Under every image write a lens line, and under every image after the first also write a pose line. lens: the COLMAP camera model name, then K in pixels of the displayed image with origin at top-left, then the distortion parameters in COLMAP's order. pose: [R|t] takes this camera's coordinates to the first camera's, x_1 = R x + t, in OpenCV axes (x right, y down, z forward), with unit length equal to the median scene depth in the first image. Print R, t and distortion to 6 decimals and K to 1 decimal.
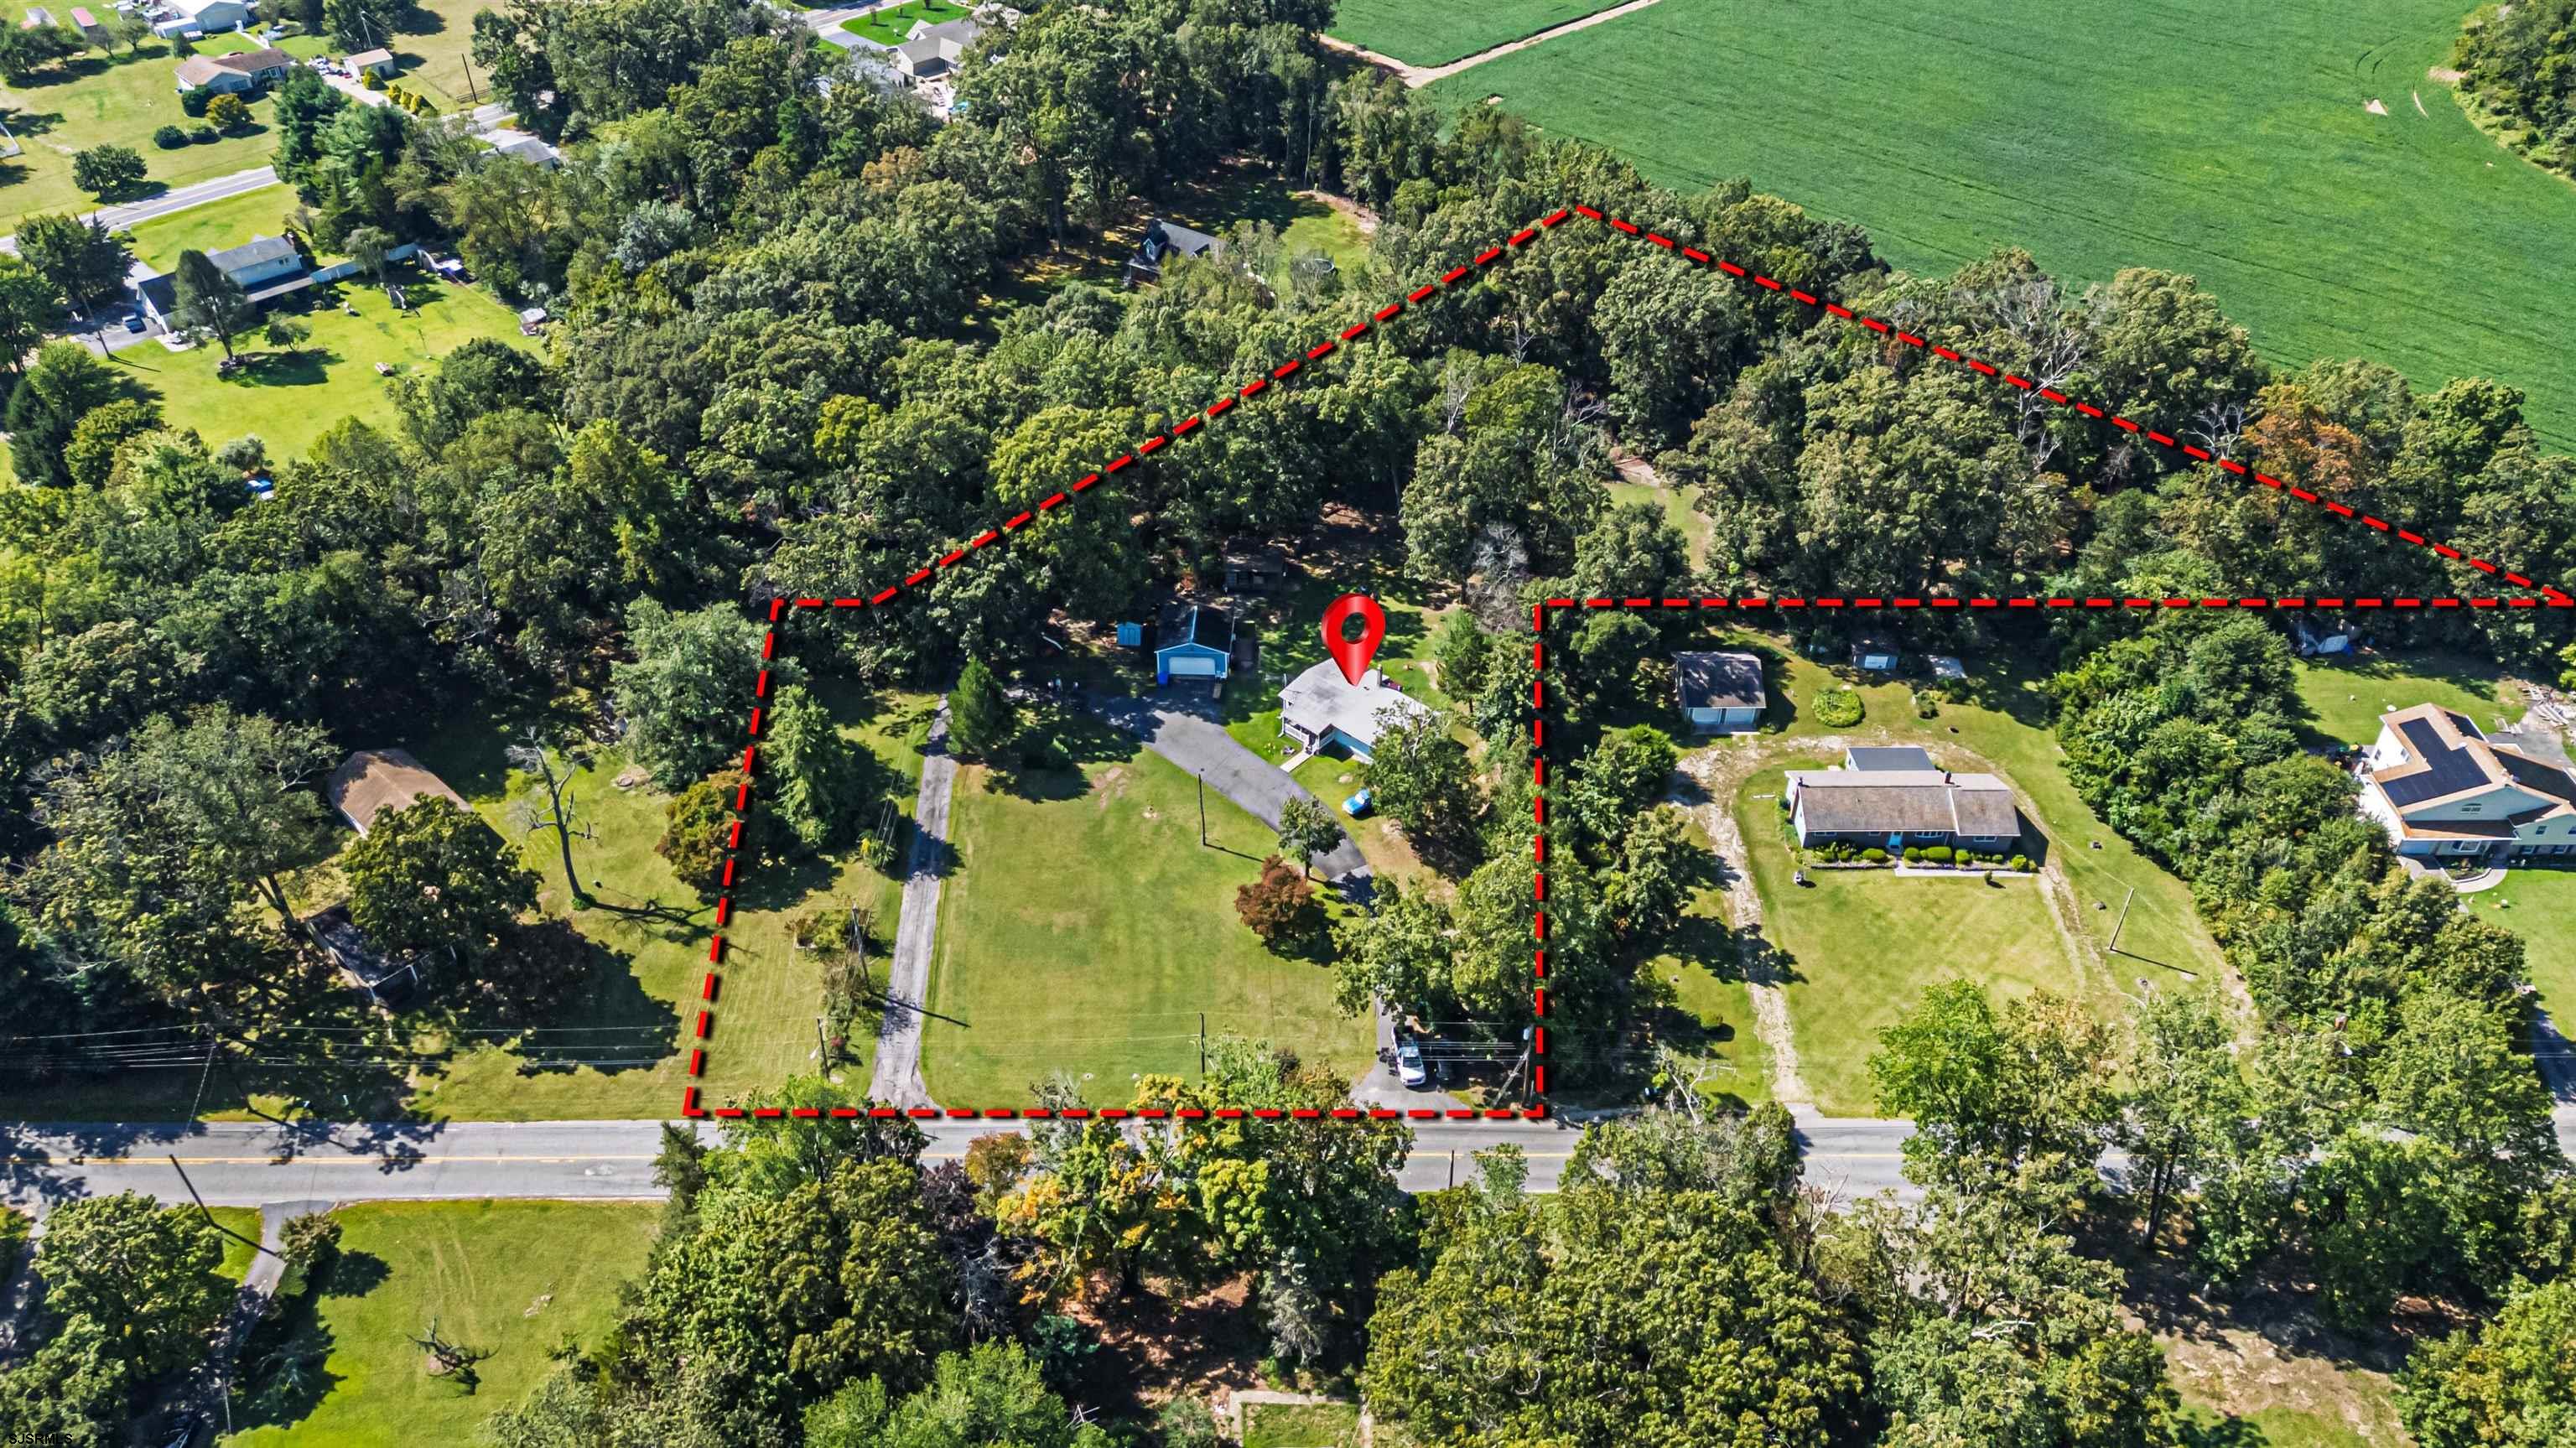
lens RADIAL K [[1898.9, 0, 1291.7], [0, 1898.9, 729.2], [0, 0, 1]] dist [0.079445, -0.071162]
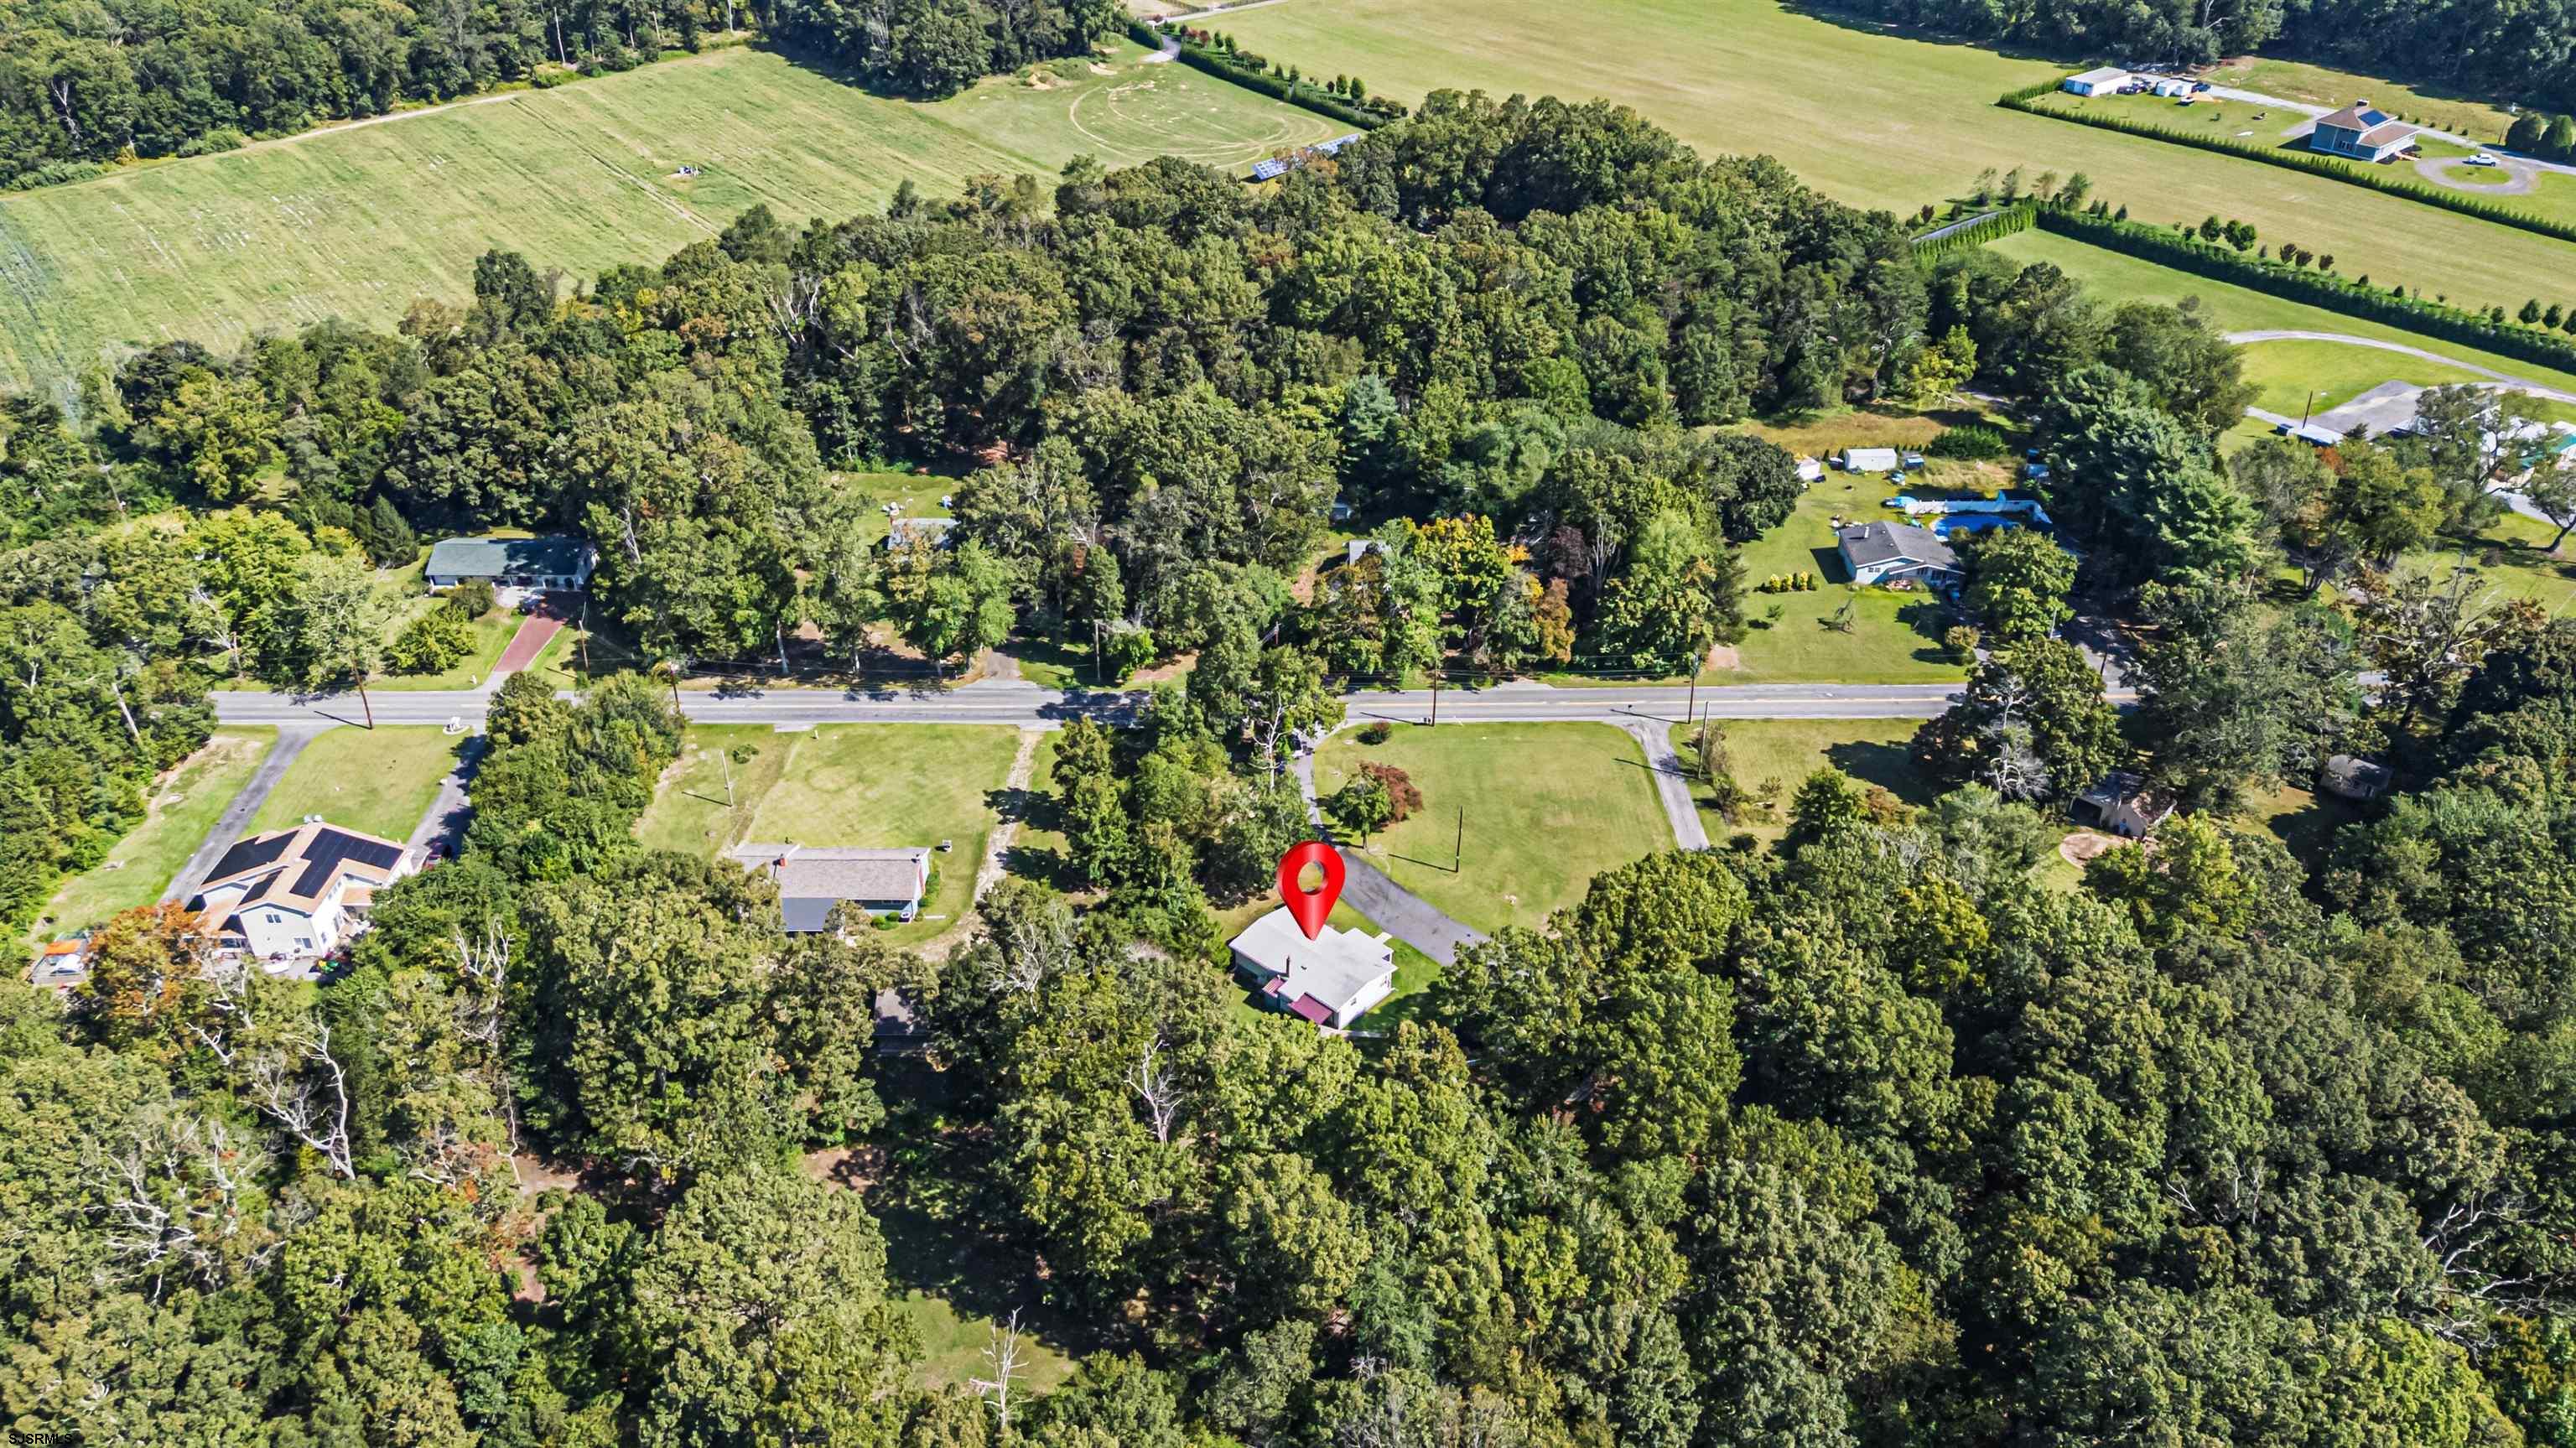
lens RADIAL K [[1898.9, 0, 1291.7], [0, 1898.9, 729.2], [0, 0, 1]] dist [0.079445, -0.071162]
pose [[-0.999444, -0.003564, 0.033142, 0.014389], [0.030041, 0.334533, 0.941905, -1.016838], [-0.014444, 0.942377, -0.334240, 1.285195]]
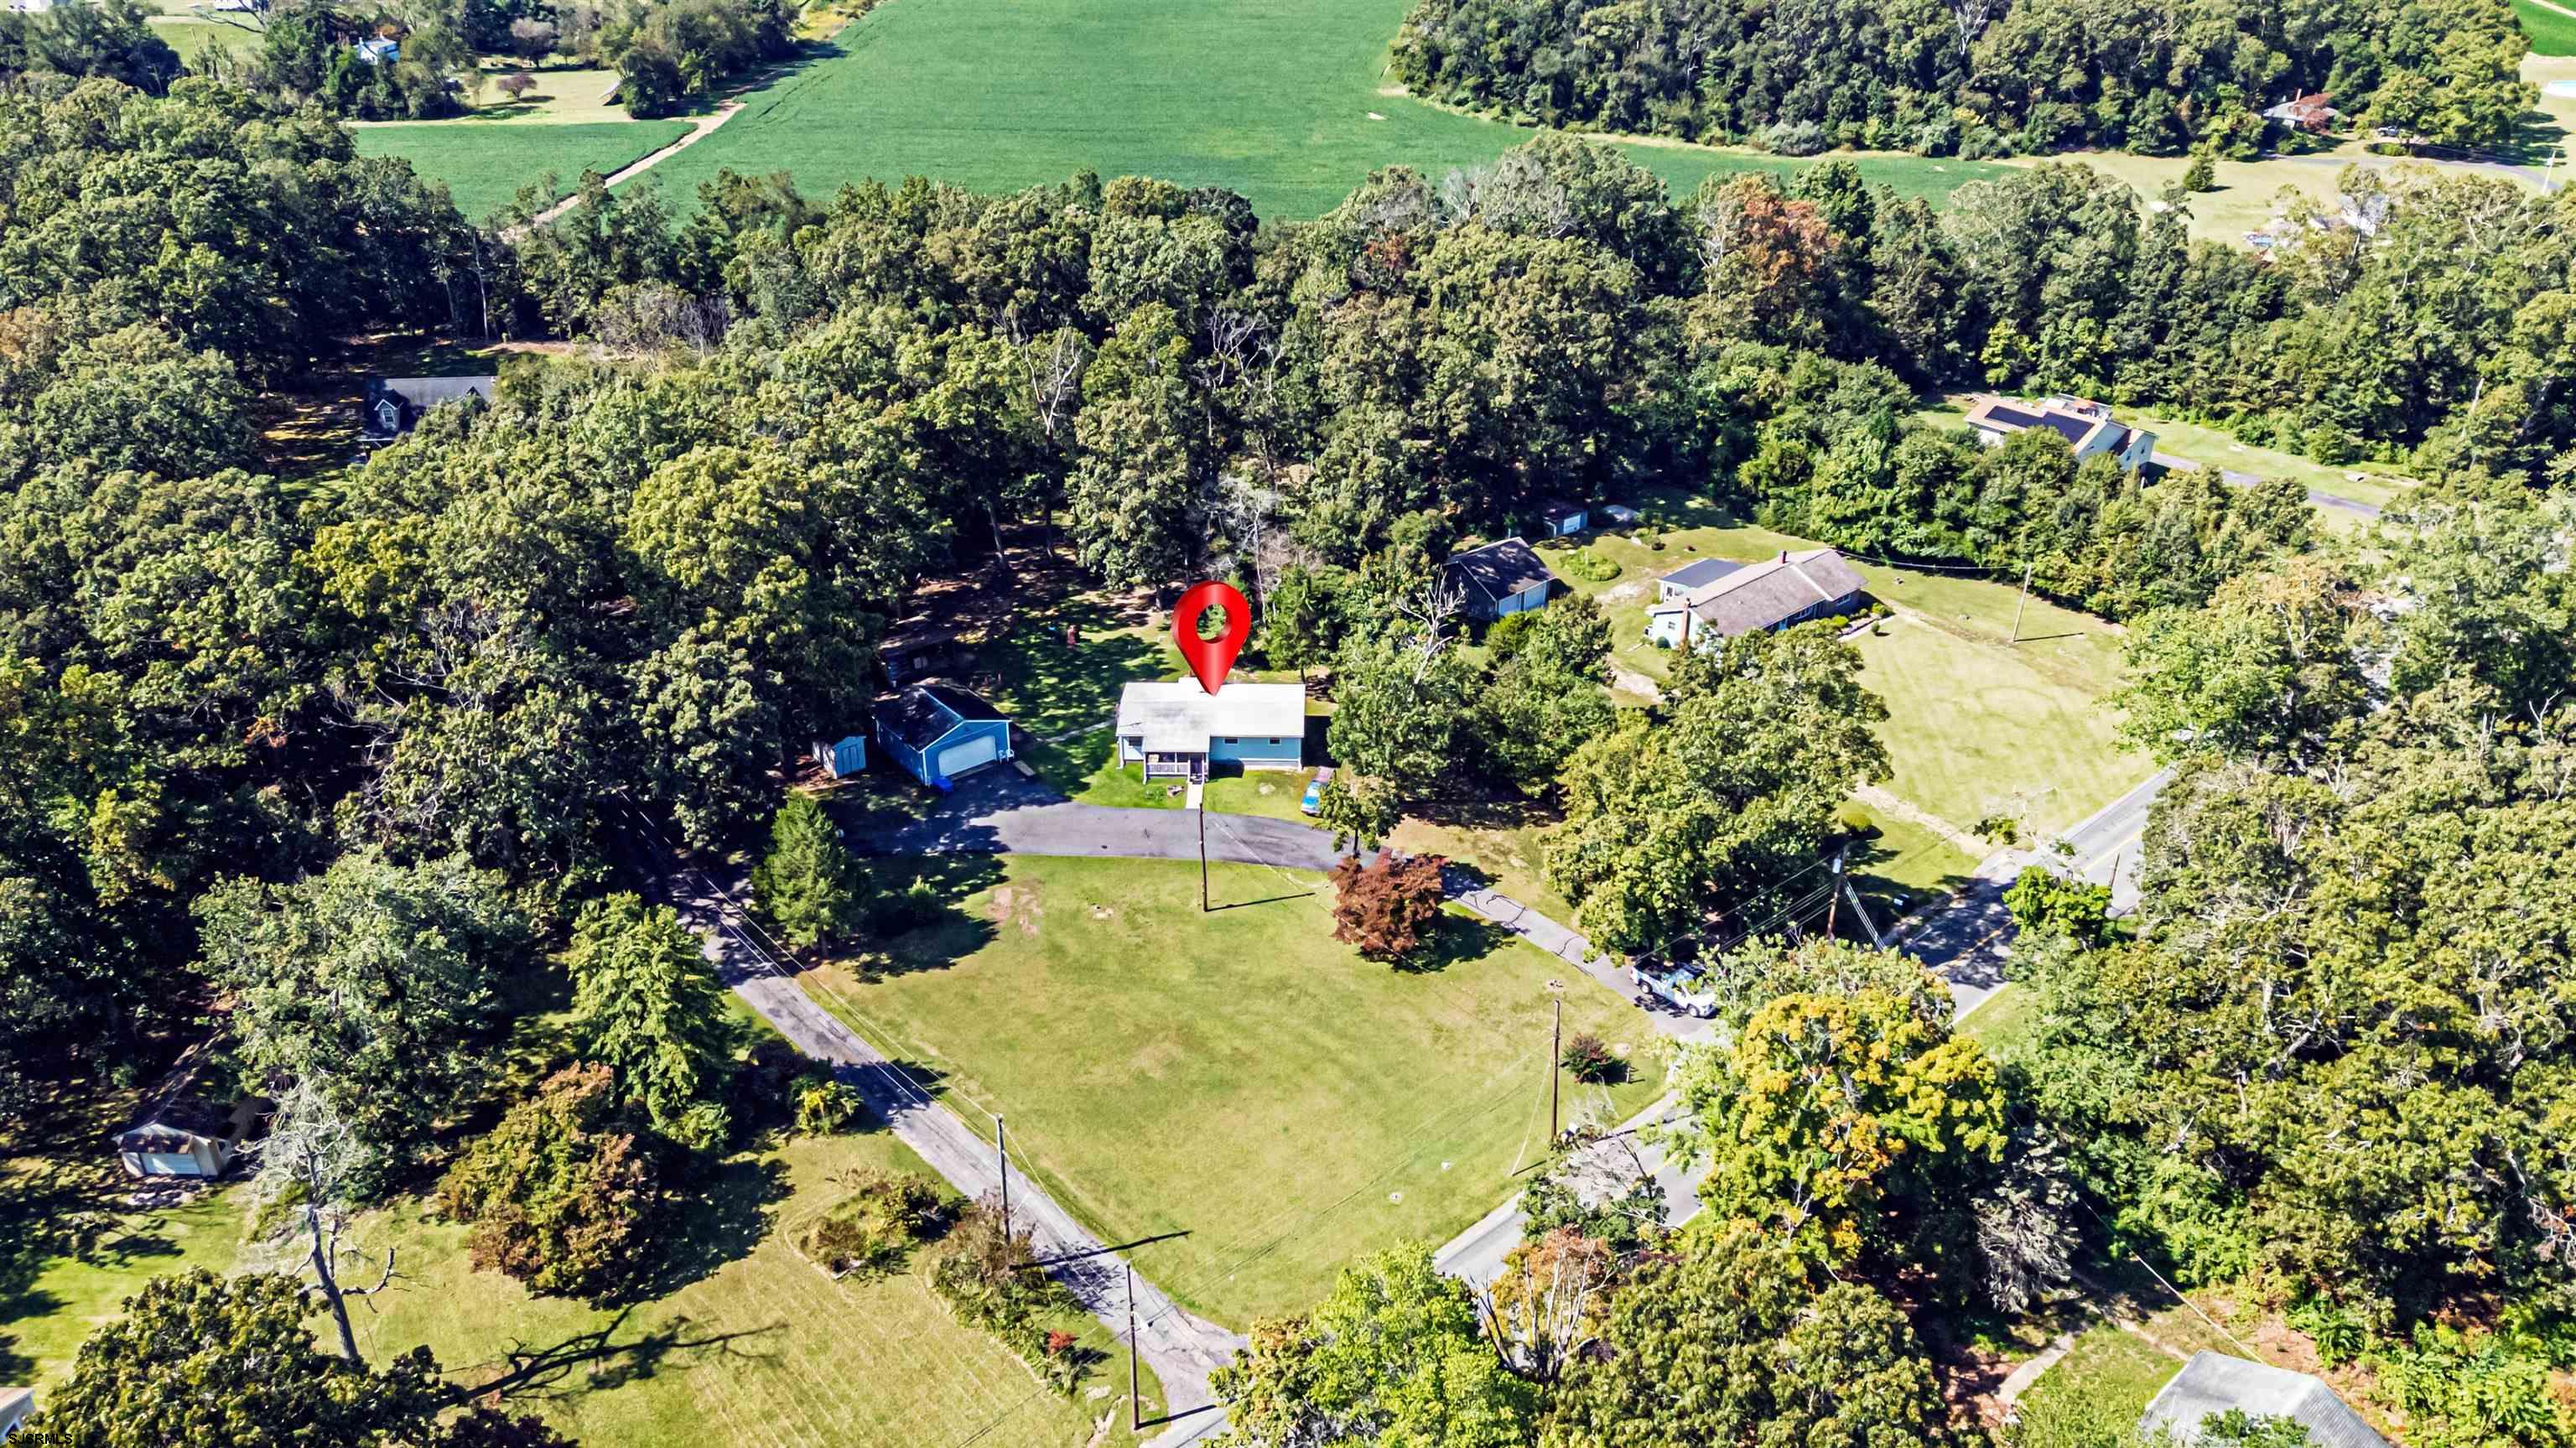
lens RADIAL K [[1870.1, 0, 1282.0], [0, 1870.1, 760.3], [0, 0, 1]] dist [0.058491, -0.043944]
pose [[0.753831, -0.324608, 0.571287, -0.406401], [0.408079, 0.912731, -0.019855, 0.033975], [-0.514986, 0.248097, 0.820510, 0.386885]]
